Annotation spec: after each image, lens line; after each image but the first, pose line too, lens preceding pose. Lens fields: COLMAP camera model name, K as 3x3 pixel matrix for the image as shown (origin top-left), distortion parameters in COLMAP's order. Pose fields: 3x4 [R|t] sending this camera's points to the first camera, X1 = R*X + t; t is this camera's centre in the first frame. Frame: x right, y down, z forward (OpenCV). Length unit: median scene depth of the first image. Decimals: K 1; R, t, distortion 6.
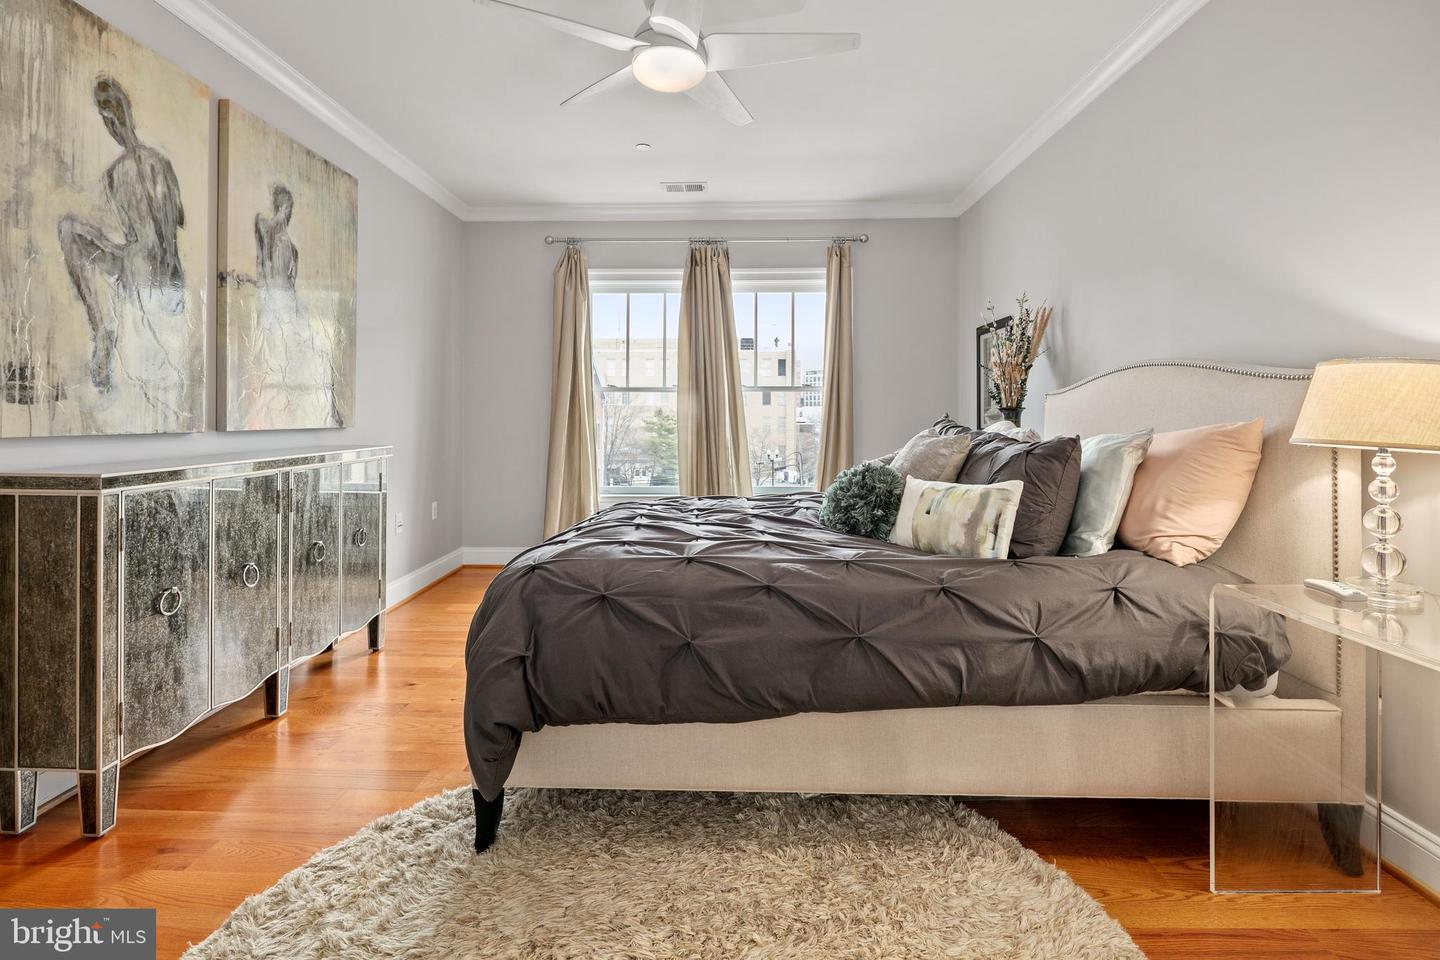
lens RADIAL K [[708.7, 0, 722.0], [0, 708.7, 413.9], [0, 0, 1]] dist [0.000285, -0.000757]
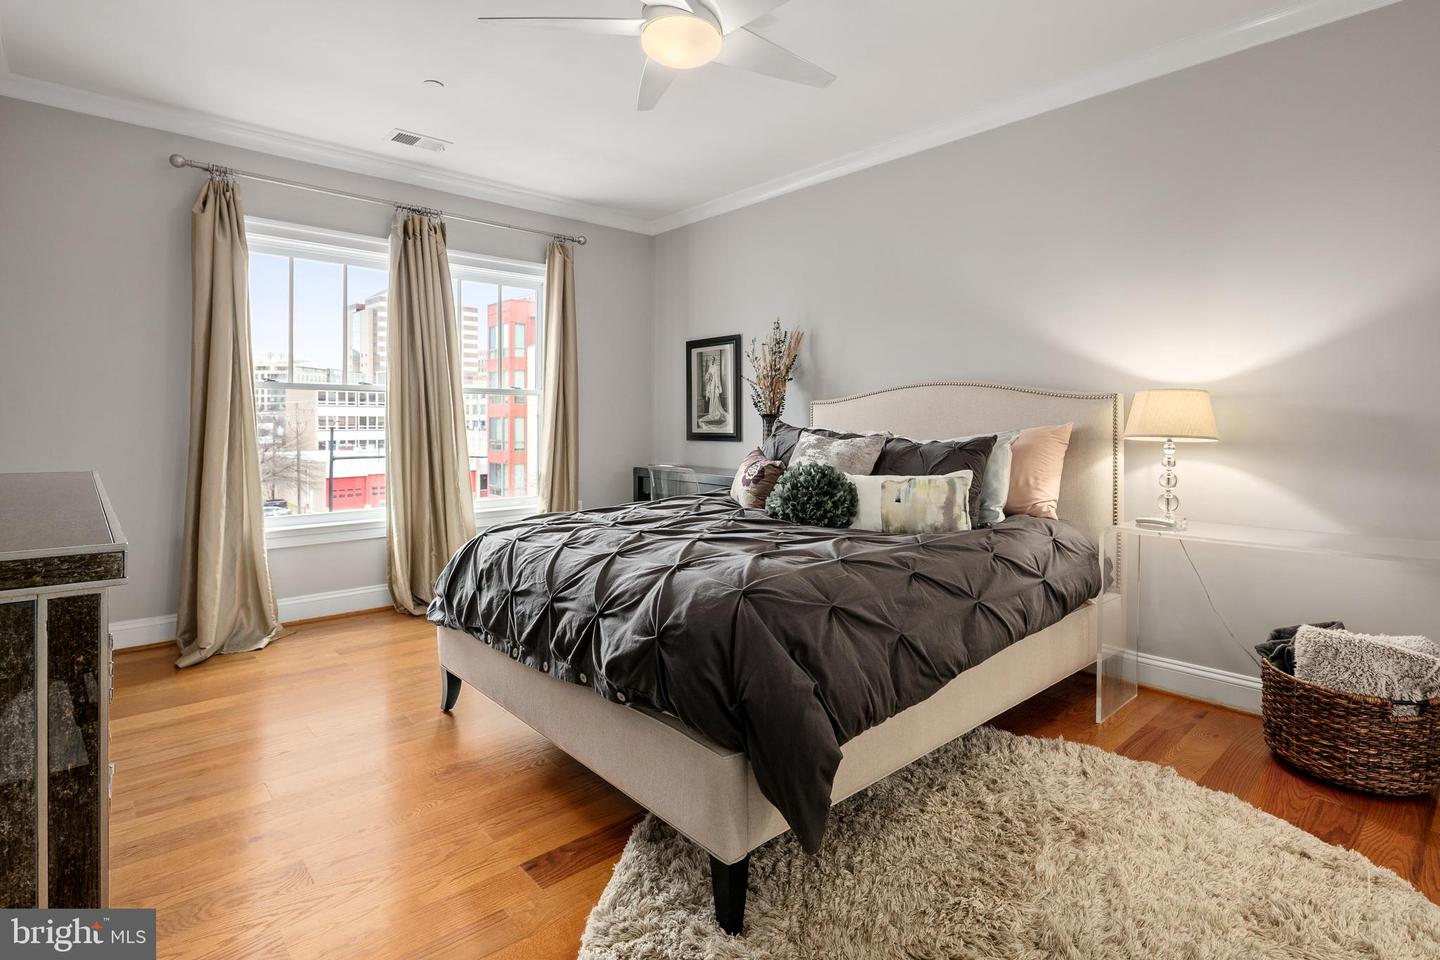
lens RADIAL K [[708.7, 0, 736.8], [0, 708.7, 434.7], [0, 0, 1]] dist [0.000285, -0.000757]
pose [[0.726380, -0.012408, 0.687181, -0.673023], [-0.001357, 0.999809, 0.019488, 0.003064], [-0.687292, -0.015089, 0.726225, 0.288837]]
